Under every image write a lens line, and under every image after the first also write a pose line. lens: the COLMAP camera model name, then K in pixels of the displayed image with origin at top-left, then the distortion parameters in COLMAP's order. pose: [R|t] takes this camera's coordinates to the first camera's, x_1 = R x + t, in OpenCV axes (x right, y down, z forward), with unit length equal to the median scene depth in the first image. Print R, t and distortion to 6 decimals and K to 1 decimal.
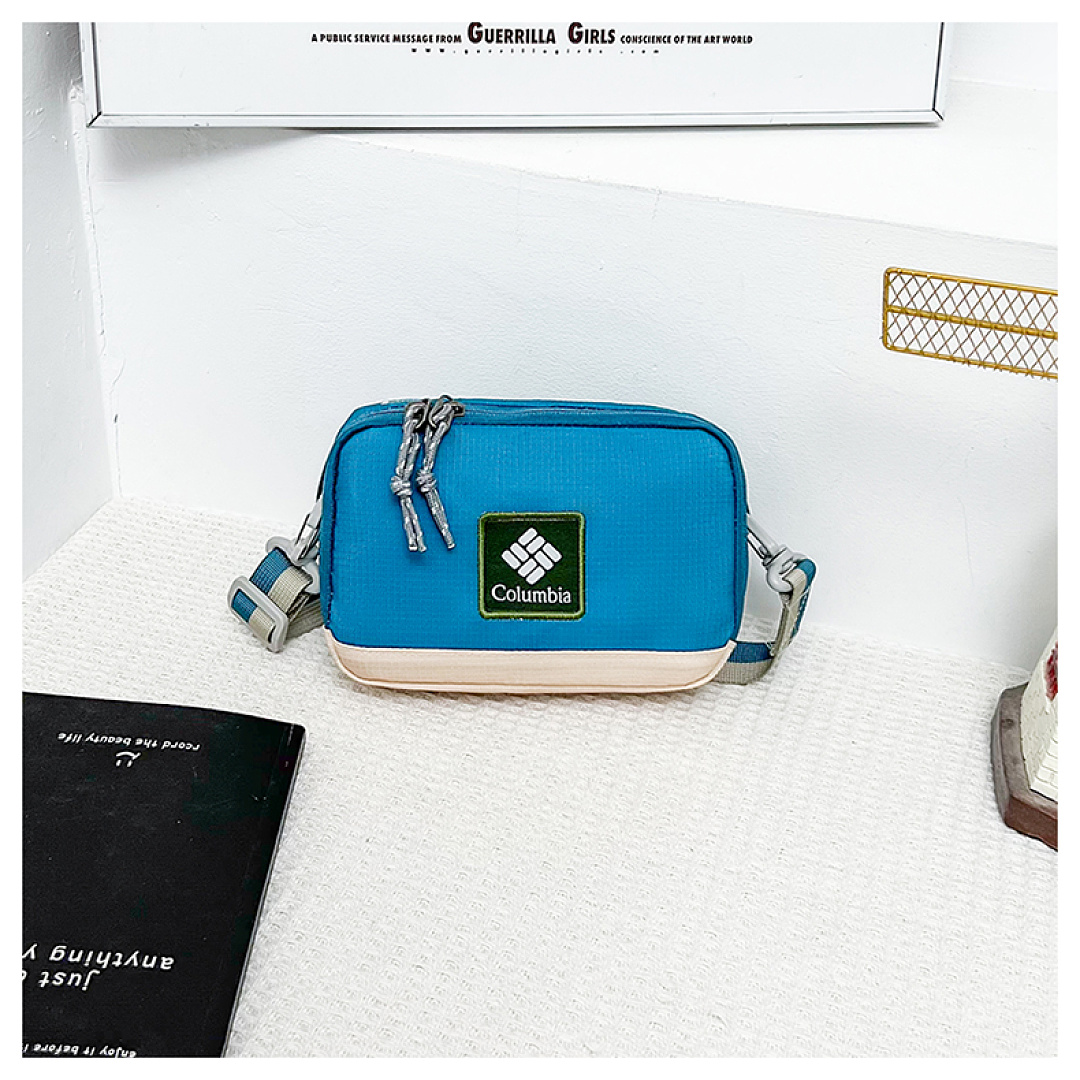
lens RADIAL K [[1605.8, 0, 540.2], [0, 1605.8, 508.8], [0, 0, 1]] dist [0.161691, -0.557640]
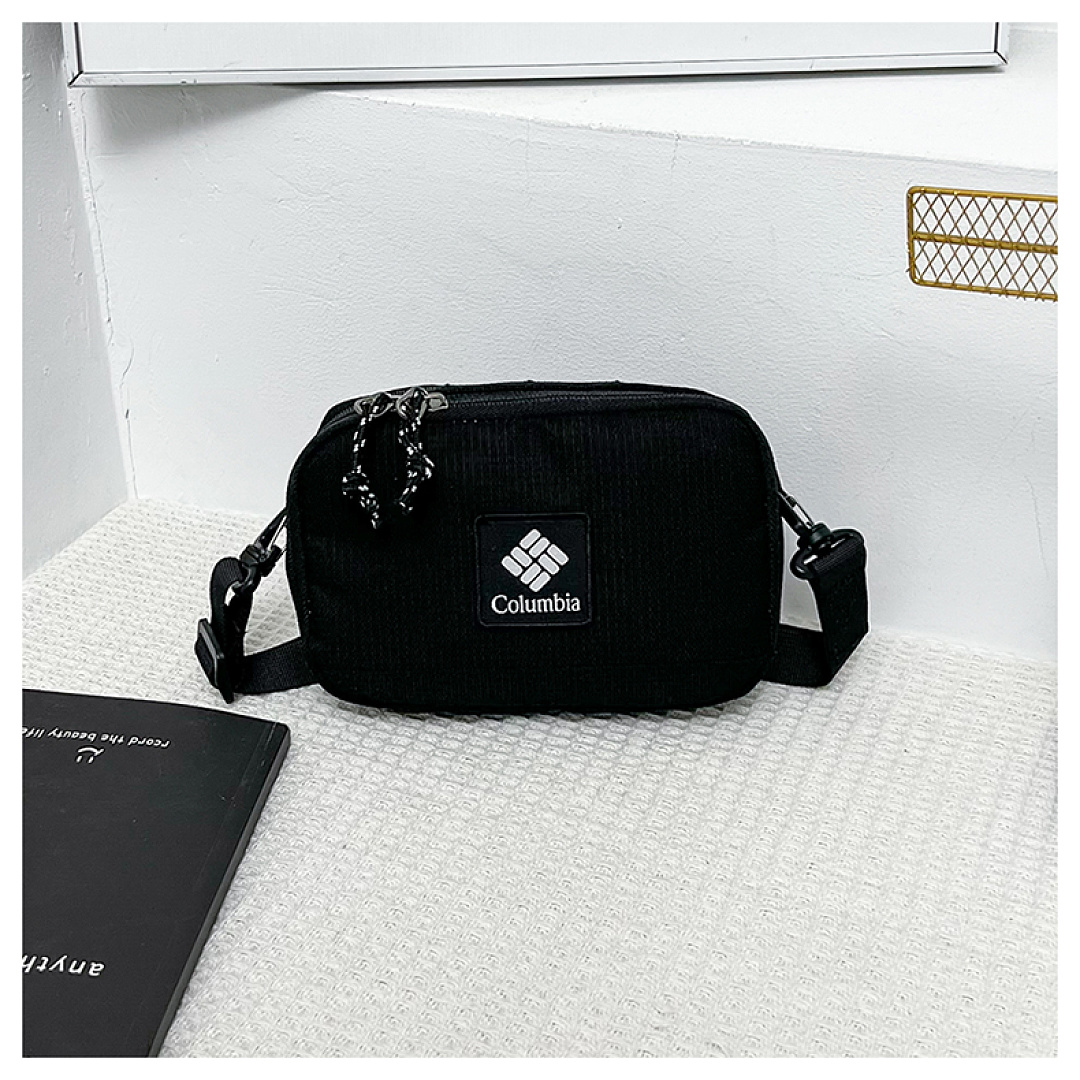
lens RADIAL K [[1616.8, 0, 544.0], [0, 1616.8, 519.2], [0, 0, 1]] dist [0.162637, -0.576413]
pose [[0.995782, -0.006589, -0.091513, 0.085947], [0.002634, 0.999060, -0.043269, 0.060833], [0.091712, 0.042845, 0.994863, 0.097427]]
